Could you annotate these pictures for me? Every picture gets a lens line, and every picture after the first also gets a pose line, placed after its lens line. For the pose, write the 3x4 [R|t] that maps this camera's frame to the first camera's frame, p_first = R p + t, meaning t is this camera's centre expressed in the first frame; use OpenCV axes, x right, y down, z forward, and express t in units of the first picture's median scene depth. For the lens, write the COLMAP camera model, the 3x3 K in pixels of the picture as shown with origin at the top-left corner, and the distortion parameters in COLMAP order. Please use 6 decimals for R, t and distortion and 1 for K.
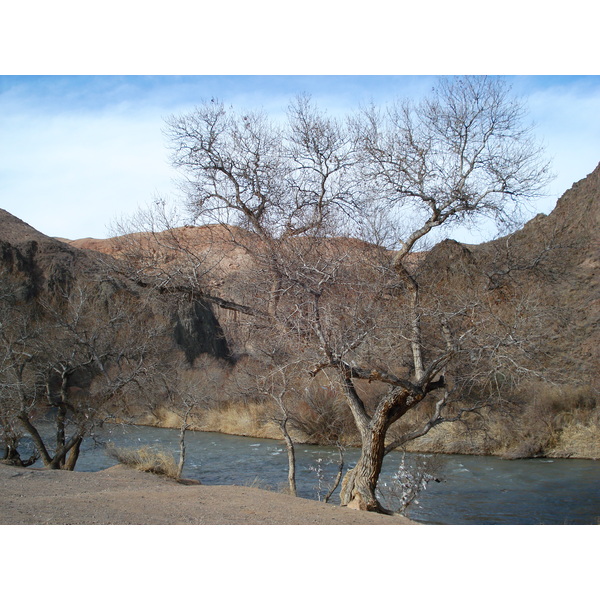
lens RADIAL K [[689.0, 0, 300.0], [0, 689.0, 300.0], [0, 0, 1]] dist [-0.025441, -0.009513]
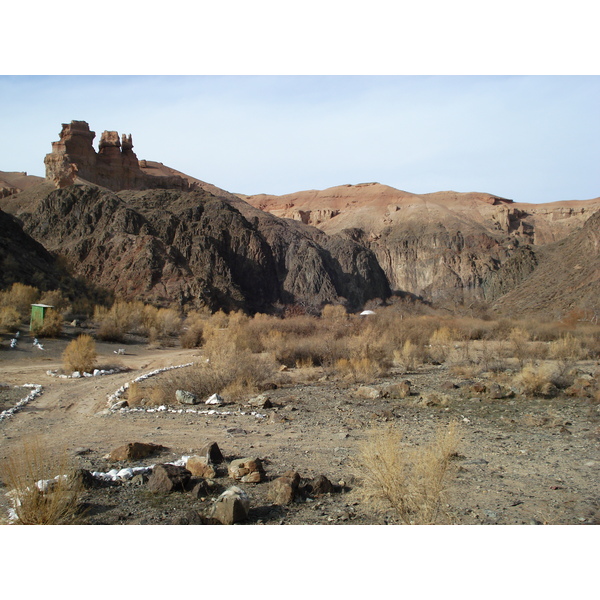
lens RADIAL K [[689.0, 0, 300.0], [0, 689.0, 300.0], [0, 0, 1]] dist [-0.025441, -0.009513]
pose [[0.981509, -0.000258, -0.191417, -0.016592], [0.020448, 0.994418, 0.103510, -0.060714], [0.190322, -0.105510, 0.976035, -0.439543]]
